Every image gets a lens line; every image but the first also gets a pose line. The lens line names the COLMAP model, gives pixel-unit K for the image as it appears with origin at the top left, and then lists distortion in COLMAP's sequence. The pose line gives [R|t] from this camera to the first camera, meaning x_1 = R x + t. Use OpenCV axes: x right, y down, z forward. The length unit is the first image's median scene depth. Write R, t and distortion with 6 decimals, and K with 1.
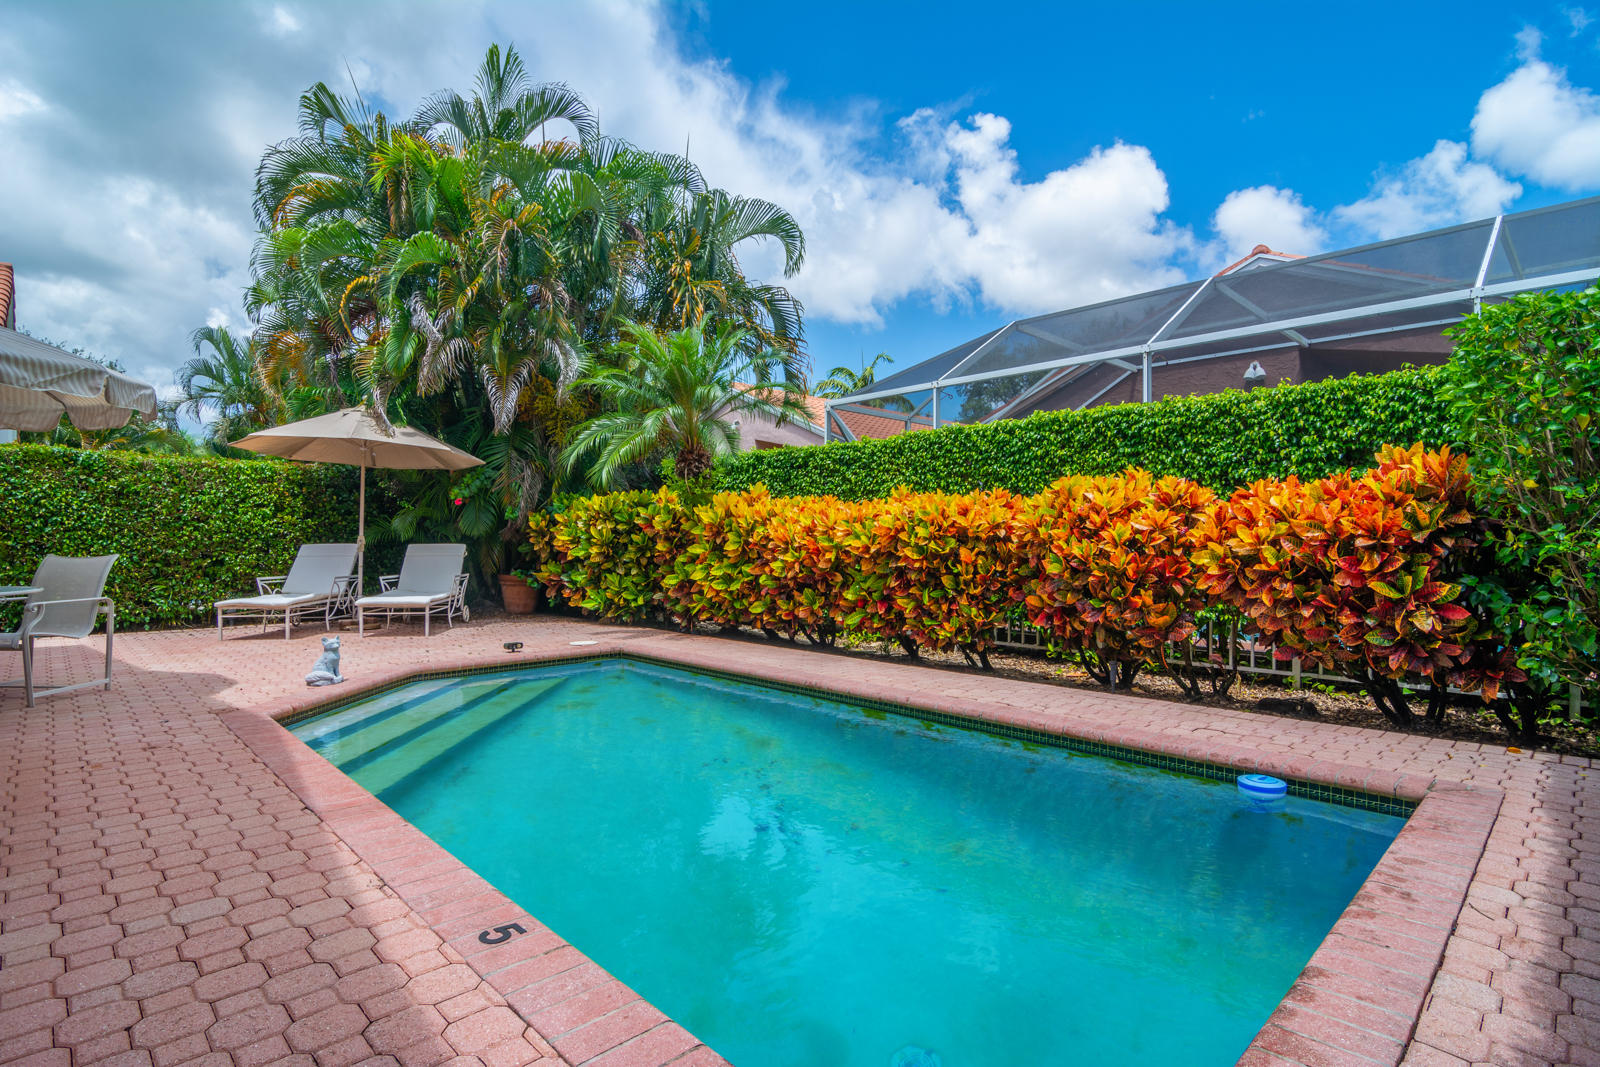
lens RADIAL K [[810.0, 0, 805.8], [0, 810.0, 535.0], [0, 0, 1]] dist [-0.000273, -0.000221]
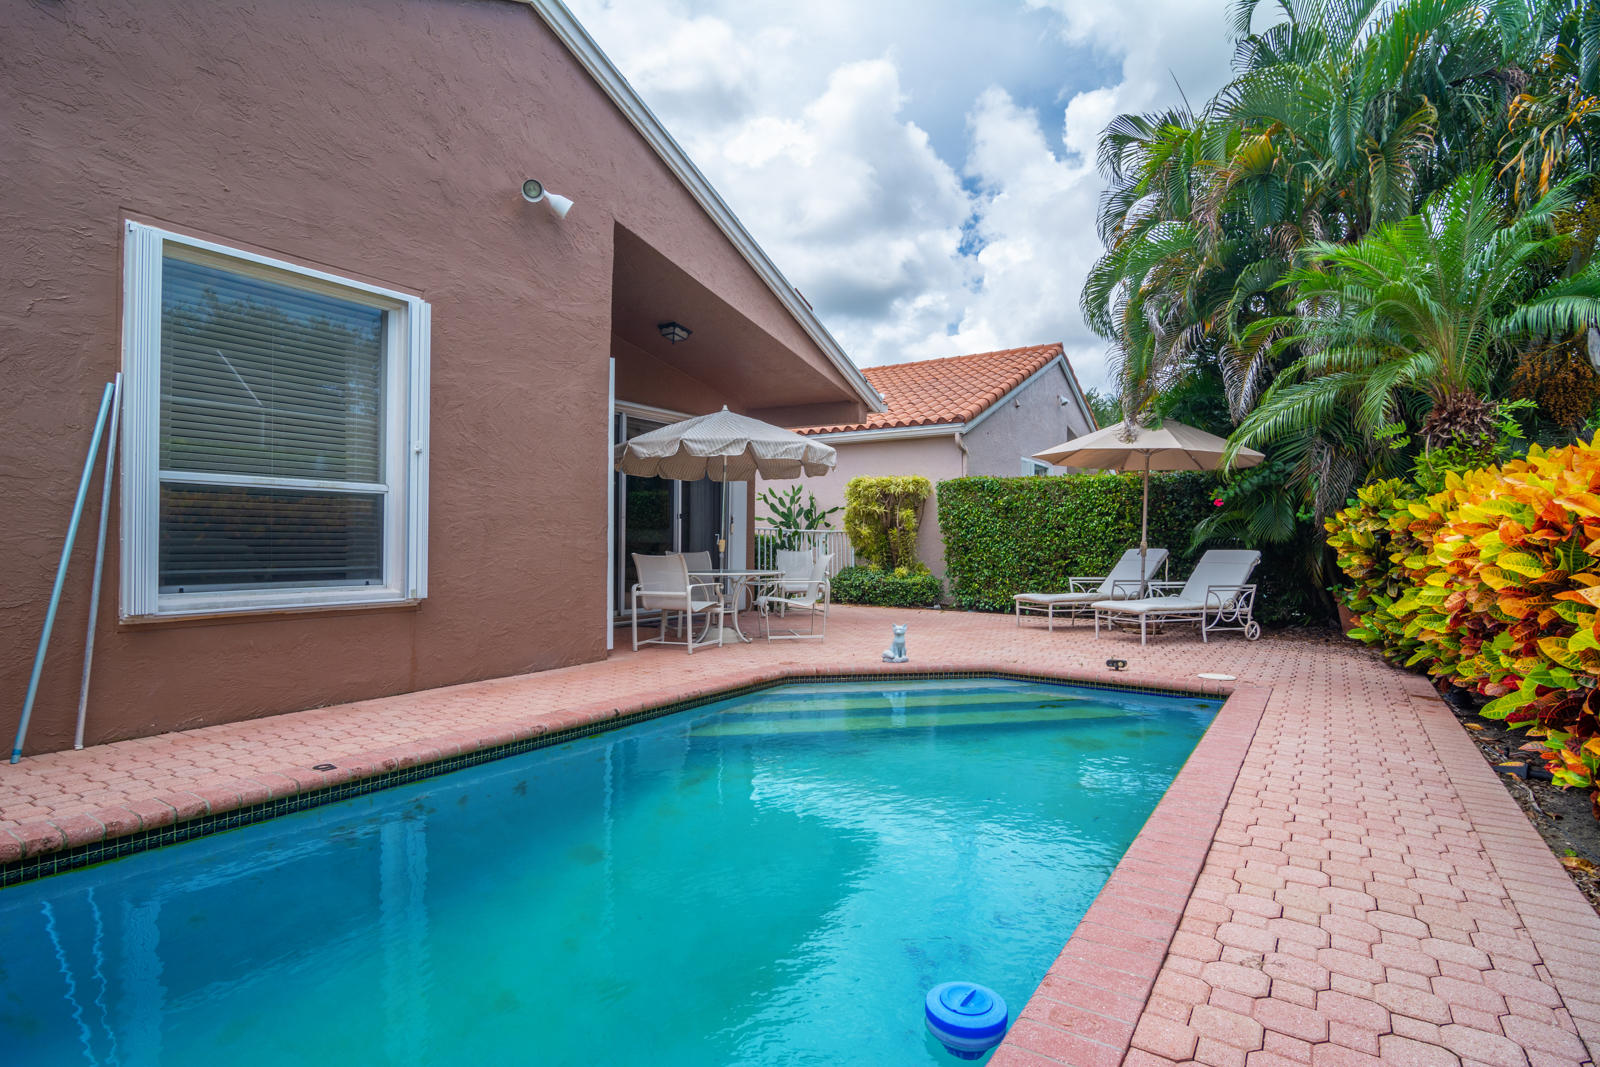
lens RADIAL K [[810.0, 0, 806.7], [0, 810.0, 534.5], [0, 0, 1]] dist [-0.000273, -0.000221]
pose [[0.217629, -0.005995, -0.976013, 0.365580], [0.002127, 0.999982, -0.005668, -0.002567], [0.976029, -0.000842, 0.217638, 0.374987]]
